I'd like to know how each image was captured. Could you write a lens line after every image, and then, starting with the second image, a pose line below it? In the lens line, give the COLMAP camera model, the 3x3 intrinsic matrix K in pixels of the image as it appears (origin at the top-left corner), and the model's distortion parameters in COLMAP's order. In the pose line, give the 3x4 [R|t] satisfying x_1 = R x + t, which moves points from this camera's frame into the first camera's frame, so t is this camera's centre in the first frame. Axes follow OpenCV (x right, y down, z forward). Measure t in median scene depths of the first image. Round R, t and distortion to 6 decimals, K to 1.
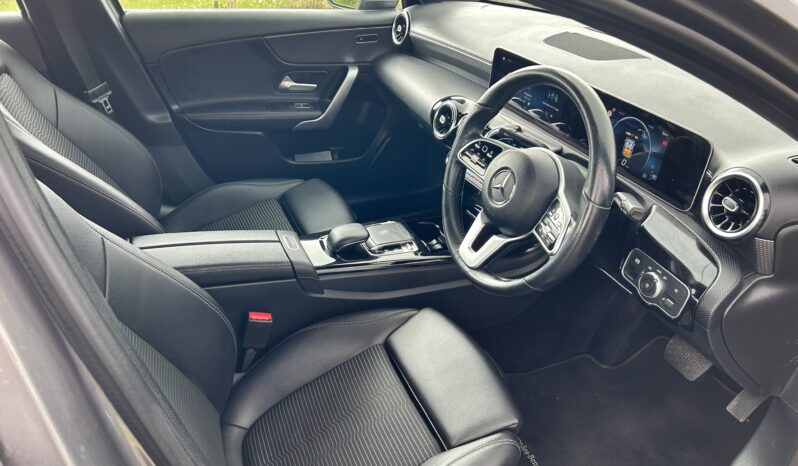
lens RADIAL K [[616.1, 0, 399.0], [0, 616.1, 233.0], [0, 0, 1]] dist [0.041613, -0.004312]
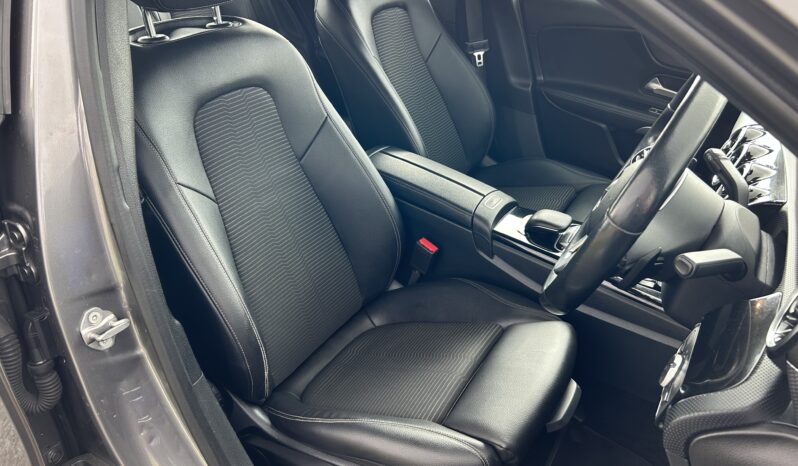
lens RADIAL K [[616.1, 0, 399.0], [0, 616.1, 233.0], [0, 0, 1]] dist [0.041613, -0.004312]
pose [[0.606744, 0.400844, -0.686430, 0.383430], [-0.425030, 0.893331, 0.145975, -0.018009], [0.671723, 0.203184, 0.712394, 0.137023]]
